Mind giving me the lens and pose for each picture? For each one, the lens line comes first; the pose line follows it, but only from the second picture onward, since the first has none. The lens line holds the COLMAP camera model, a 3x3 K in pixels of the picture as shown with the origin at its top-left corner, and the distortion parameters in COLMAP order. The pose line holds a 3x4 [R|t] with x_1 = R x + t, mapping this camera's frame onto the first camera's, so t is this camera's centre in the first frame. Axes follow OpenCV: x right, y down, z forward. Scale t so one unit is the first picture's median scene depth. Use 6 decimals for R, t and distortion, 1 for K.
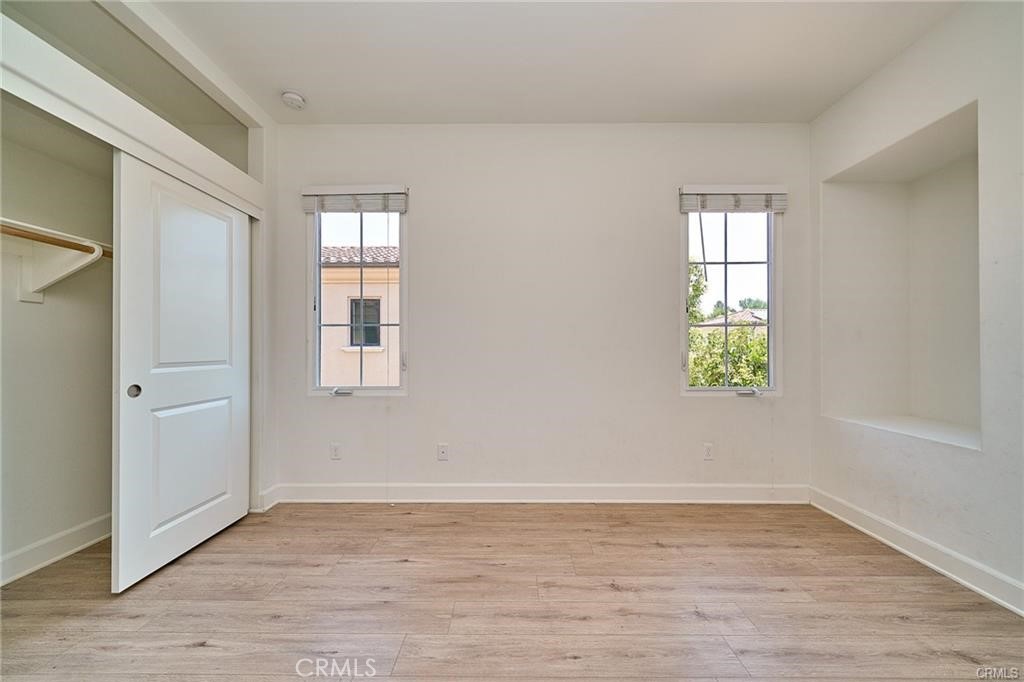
lens RADIAL K [[353.3, 0, 520.6], [0, 353.3, 350.1], [0, 0, 1]] dist [0.001073, -0.000168]
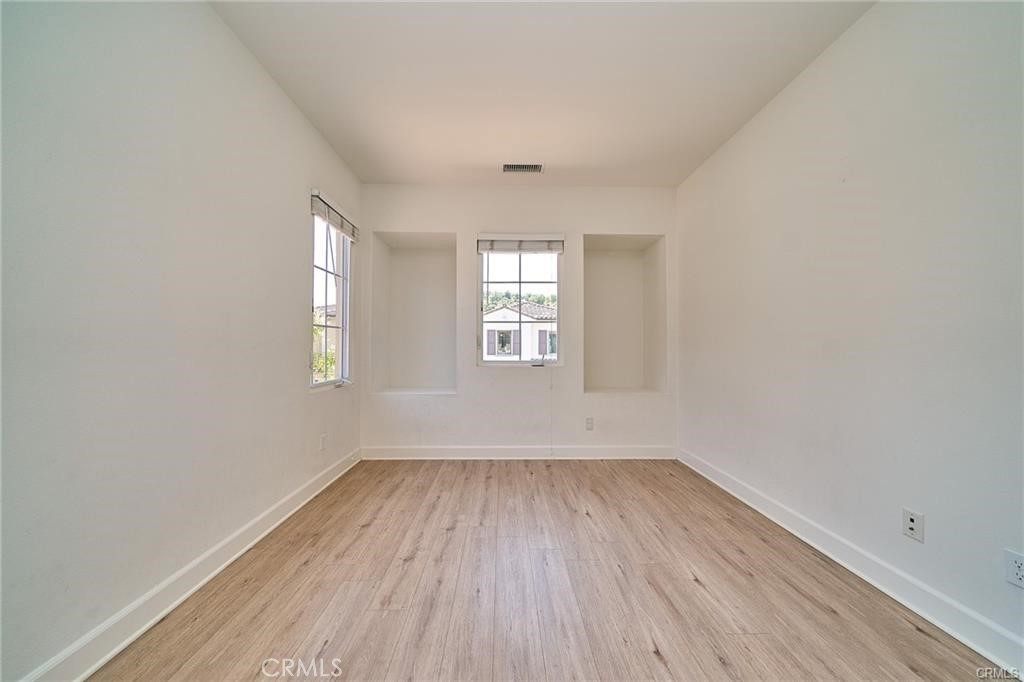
lens RADIAL K [[353.3, 0, 502.6], [0, 353.3, 340.9], [0, 0, 1]] dist [0.001073, -0.000168]
pose [[0.008620, 0.016005, 0.999835, -0.700343], [0.003222, 0.999866, -0.016033, 0.000143], [-0.999958, 0.003359, 0.008568, 0.564826]]
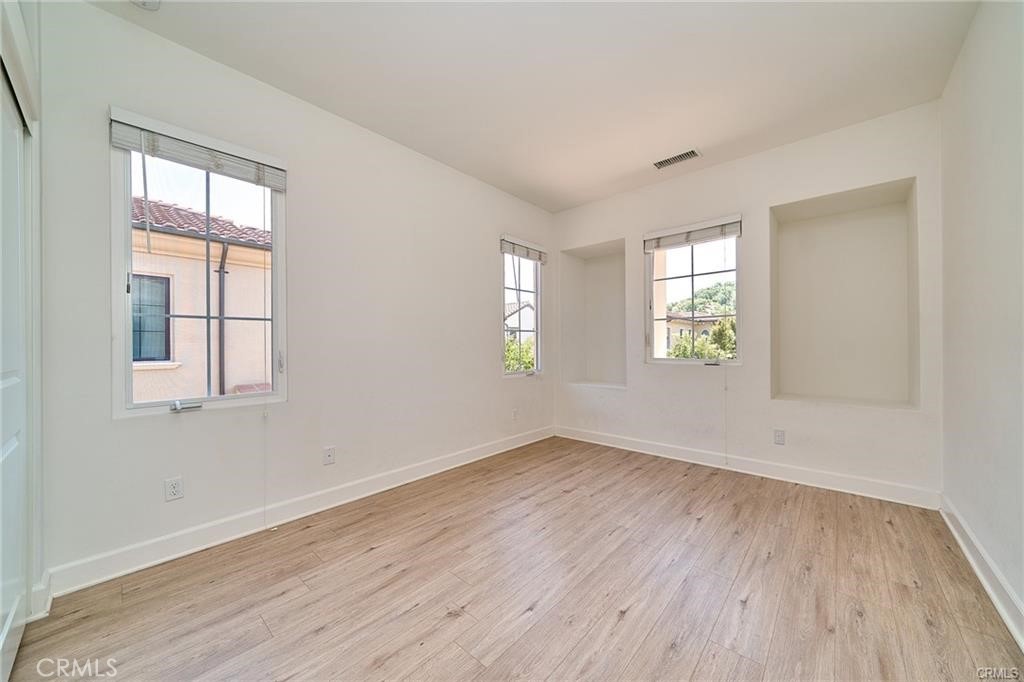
lens RADIAL K [[353.3, 0, 516.6], [0, 353.3, 349.1], [0, 0, 1]] dist [0.001073, -0.000168]
pose [[0.671778, -0.013569, 0.740628, -0.735626], [0.011763, 0.999902, 0.007651, -0.001191], [-0.740659, 0.003572, 0.671872, -0.025737]]
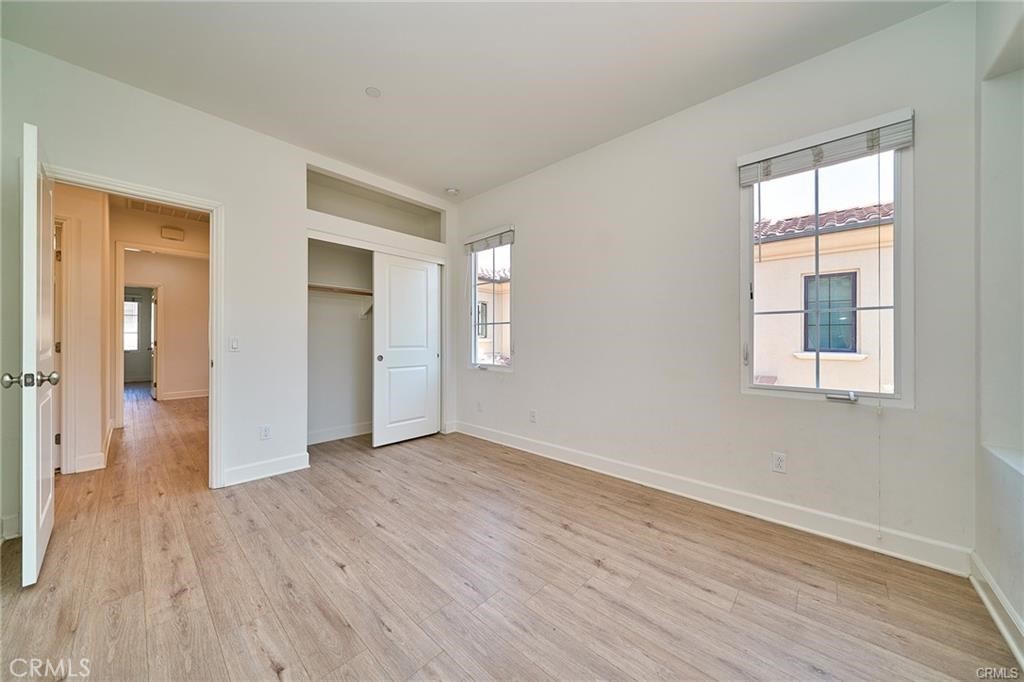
lens RADIAL K [[353.3, 0, 521.9], [0, 353.3, 343.3], [0, 0, 1]] dist [0.001073, -0.000168]
pose [[0.745992, 0.008337, -0.665903, 0.809867], [-0.005936, 0.999965, 0.005869, 0.003368], [0.665929, -0.000425, 0.746015, -0.044217]]
